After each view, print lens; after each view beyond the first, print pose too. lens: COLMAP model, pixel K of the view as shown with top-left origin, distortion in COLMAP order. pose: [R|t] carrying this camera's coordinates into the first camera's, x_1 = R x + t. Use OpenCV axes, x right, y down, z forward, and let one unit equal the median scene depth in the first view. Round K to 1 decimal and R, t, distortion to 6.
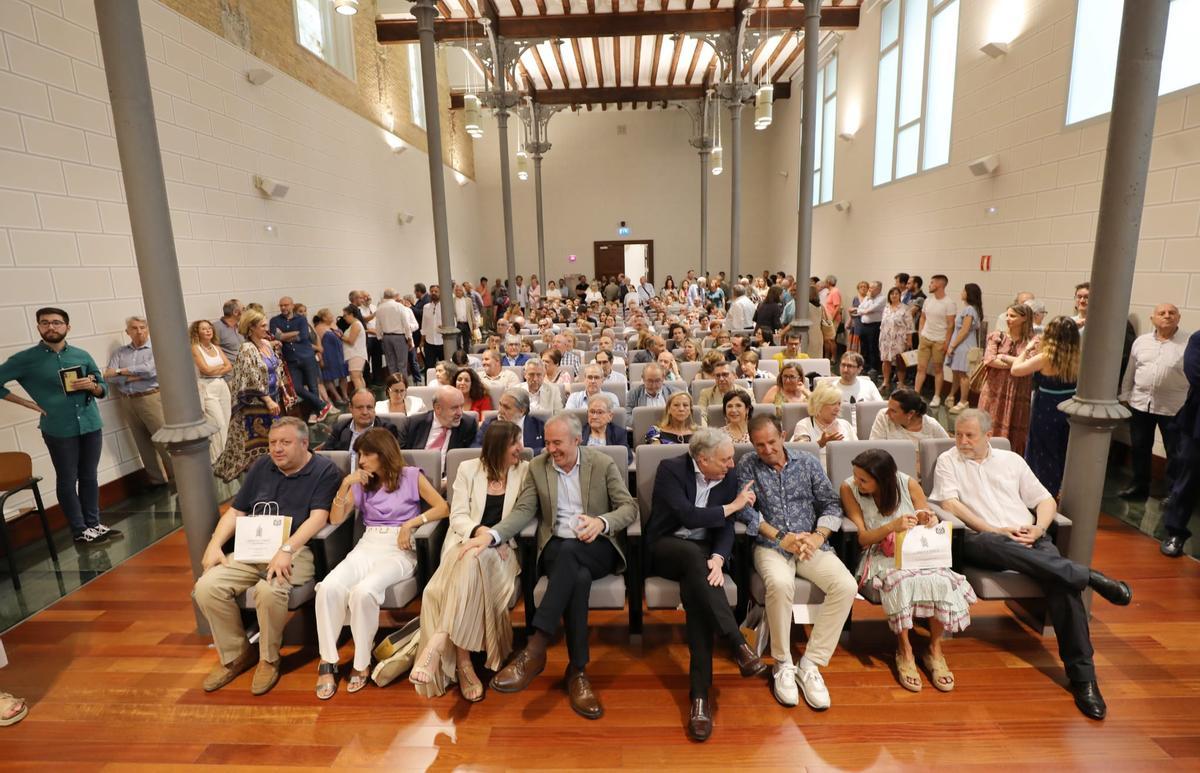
lens RADIAL K [[596.9, 0, 601.2], [0, 596.9, 393.7], [0, 0, 1]] dist [-0.021829, -0.002767]
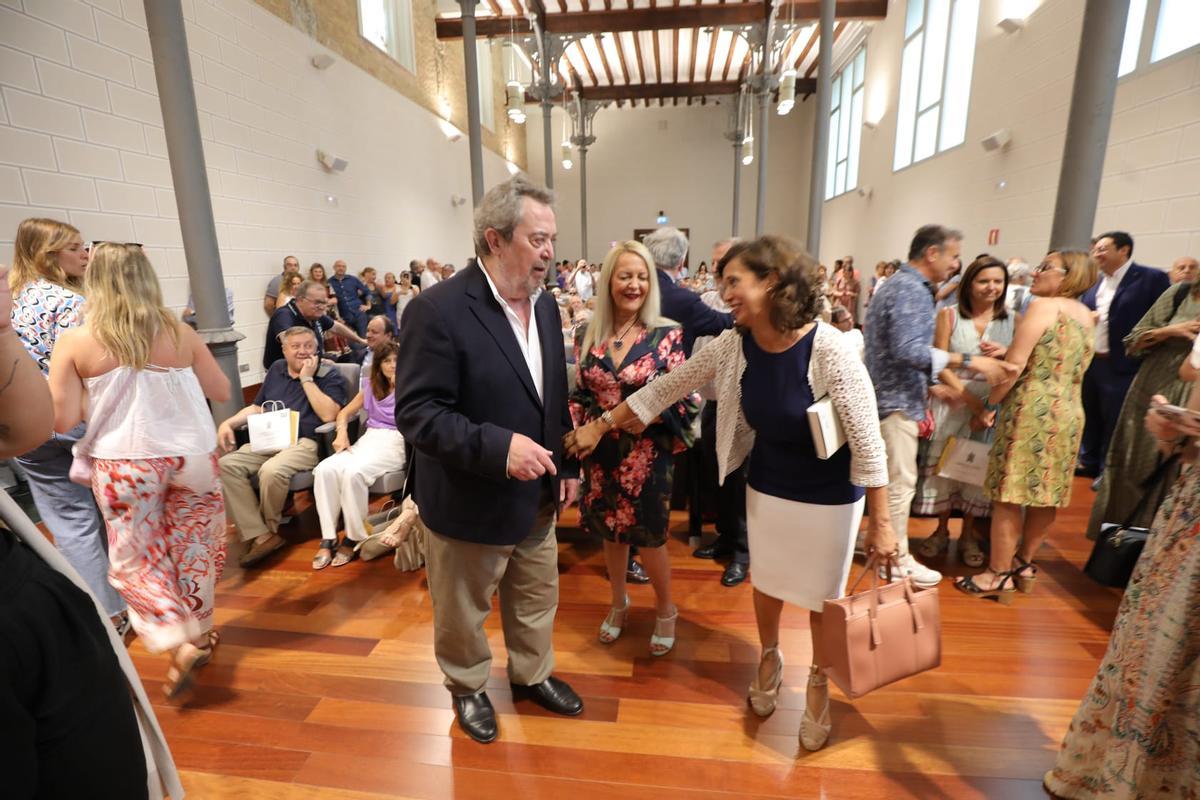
lens RADIAL K [[543.7, 0, 606.5], [0, 543.7, 395.5], [0, 0, 1]] dist [-0.025094, 0.001453]
pose [[0.996585, 0.034024, -0.075239, 0.054632], [-0.031927, 0.999072, 0.028905, 0.049444], [0.076153, -0.026404, 0.996746, 0.006421]]
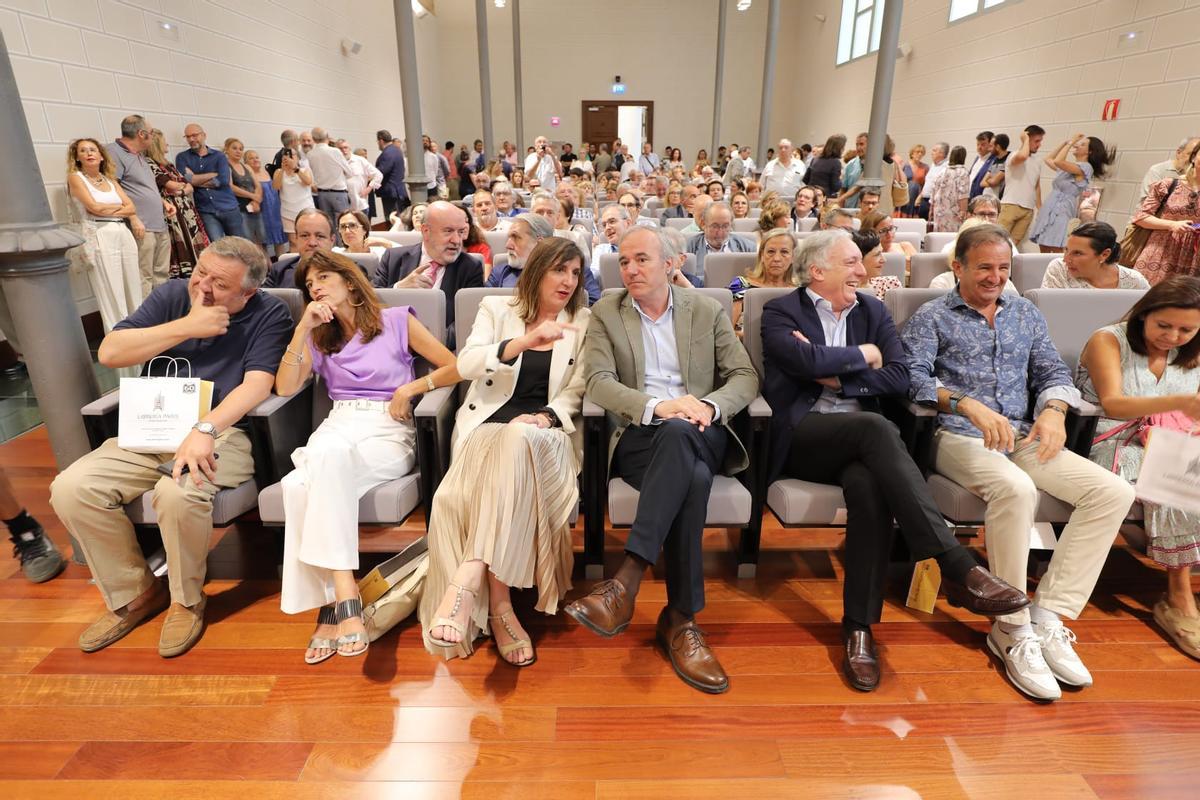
lens RADIAL K [[657.7, 0, 598.0], [0, 657.7, 392.5], [0, 0, 1]] dist [-0.009389, 0.002350]
pose [[0.998835, 0.016768, 0.045256, -0.058887], [-0.022836, 0.990297, 0.137077, 0.045628], [-0.042519, -0.137950, 0.989526, 0.118293]]
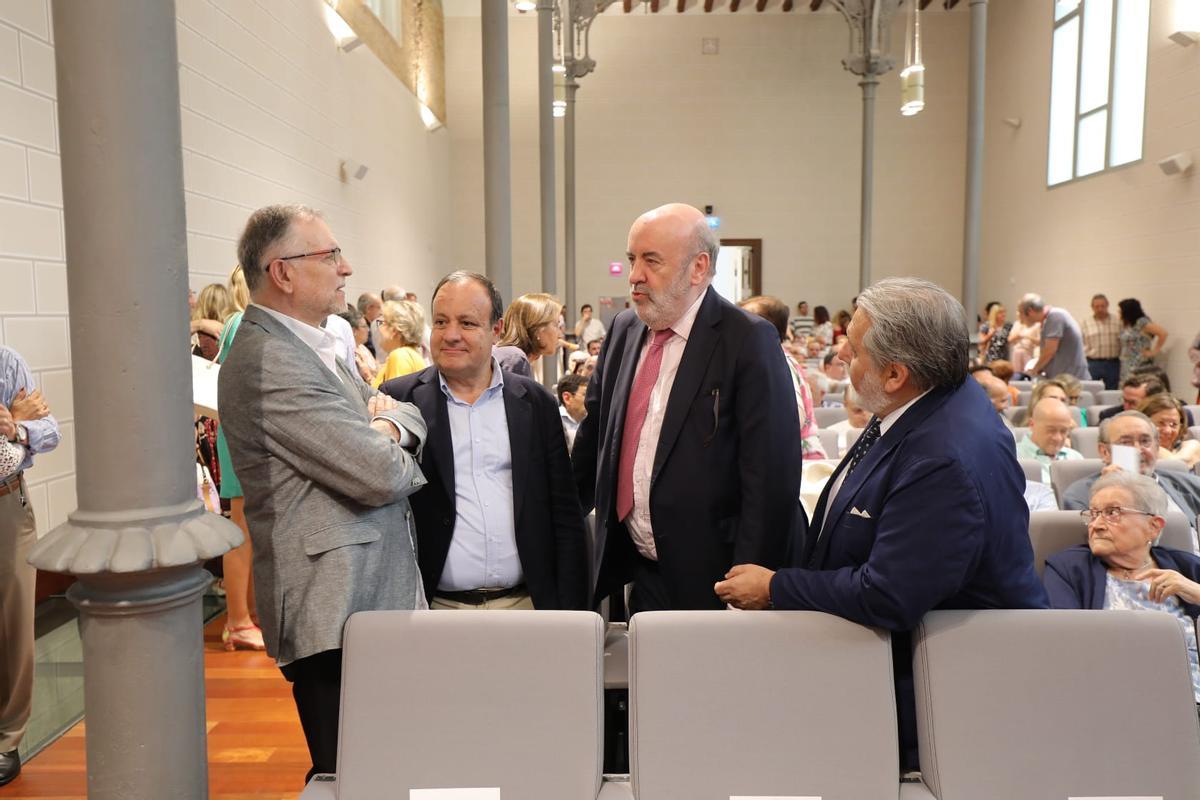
lens RADIAL K [[1010.0, 0, 601.6], [0, 1010.0, 399.2], [0, 0, 1]] dist [0.052649, -0.004250]
pose [[0.999548, 0.021765, 0.020753, -0.193969], [-0.019119, 0.992575, -0.120122, 0.020829], [-0.023213, 0.119671, 0.992542, 0.188339]]
